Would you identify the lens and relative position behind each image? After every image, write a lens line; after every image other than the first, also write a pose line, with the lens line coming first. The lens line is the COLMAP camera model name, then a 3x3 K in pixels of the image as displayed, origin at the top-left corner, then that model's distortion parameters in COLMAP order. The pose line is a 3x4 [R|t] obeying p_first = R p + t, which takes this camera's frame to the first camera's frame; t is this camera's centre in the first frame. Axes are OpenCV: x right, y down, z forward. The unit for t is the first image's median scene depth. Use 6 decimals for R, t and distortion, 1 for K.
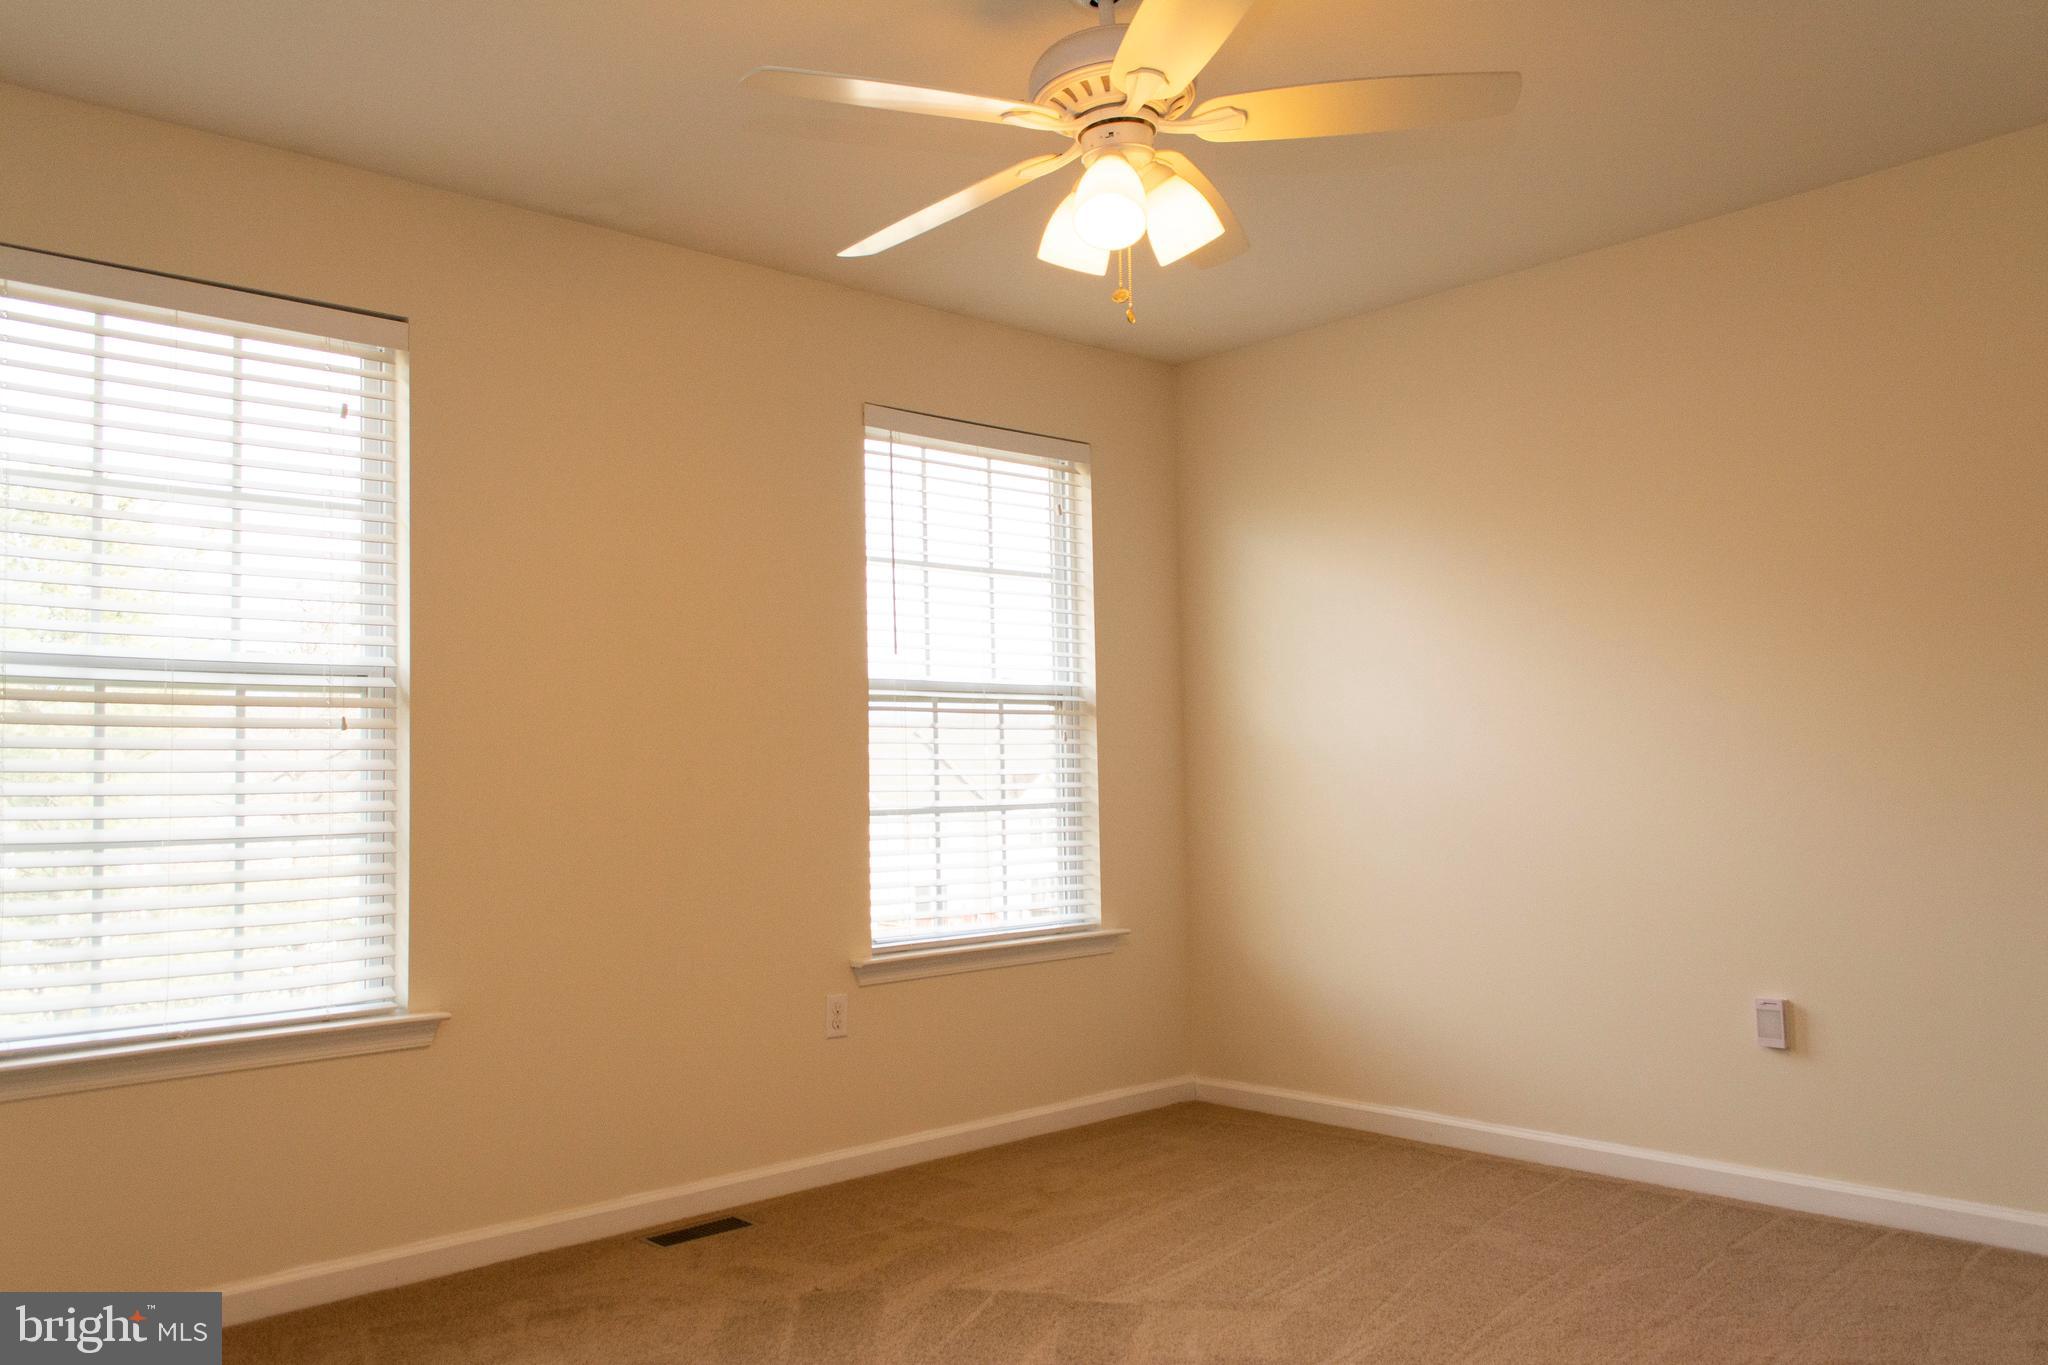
lens RADIAL K [[1569.1, 0, 1028.1], [0, 1569.1, 704.1], [0, 0, 1]] dist [0.003283, -0.000614]
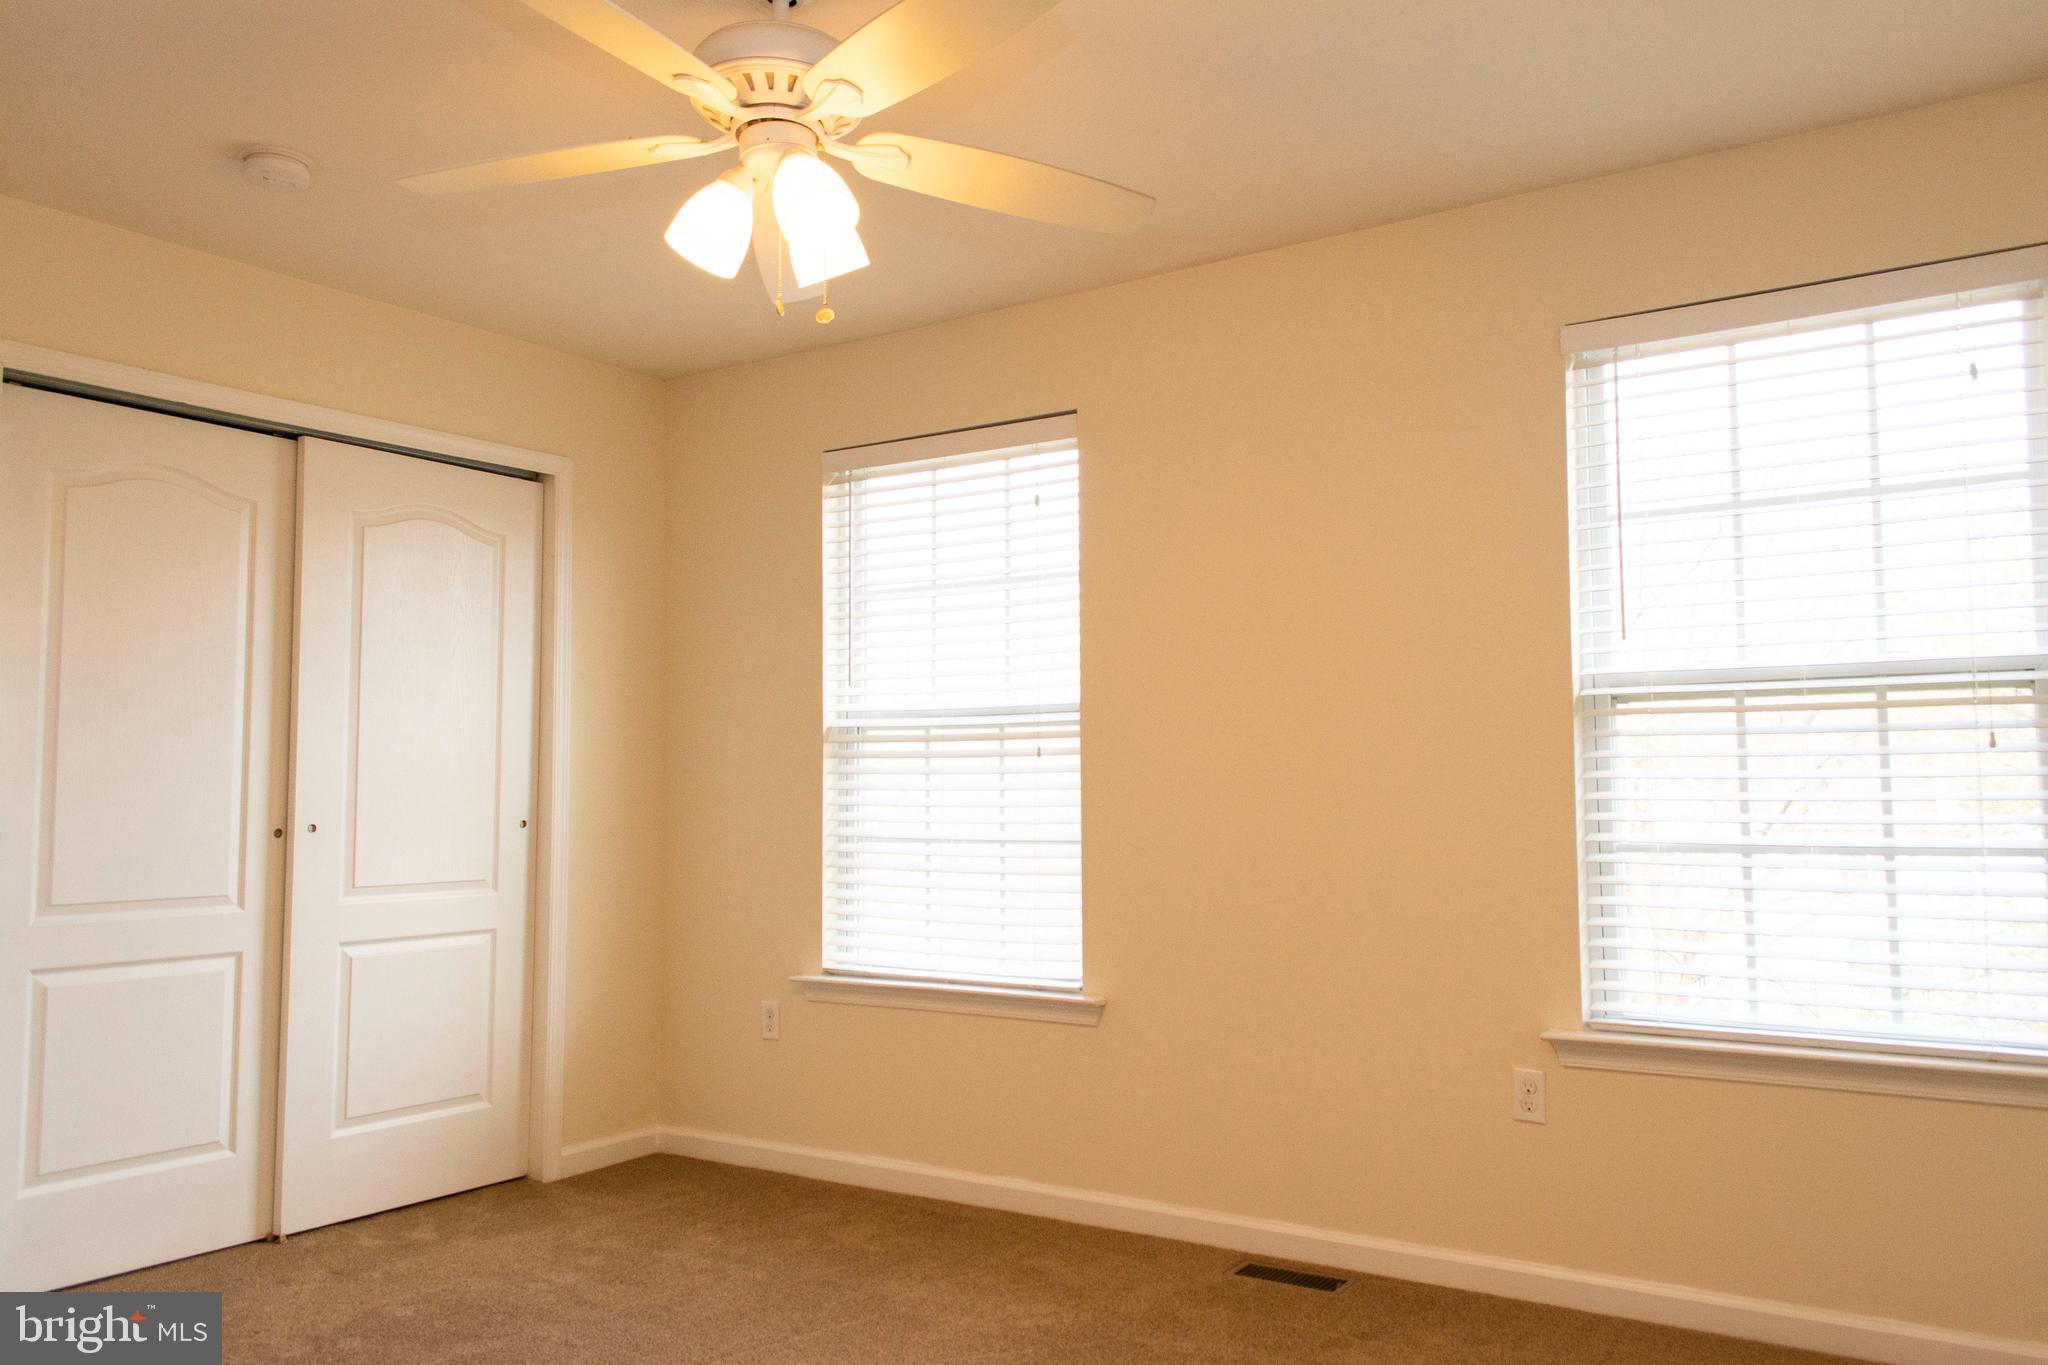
lens RADIAL K [[1569.1, 0, 1028.1], [0, 1569.1, 704.1], [0, 0, 1]] dist [0.003283, -0.000614]
pose [[0.215623, -0.042181, -0.975565, 0.620315], [0.044191, 0.998465, -0.033404, 0.012575], [0.975476, -0.035909, 0.217156, 0.578928]]
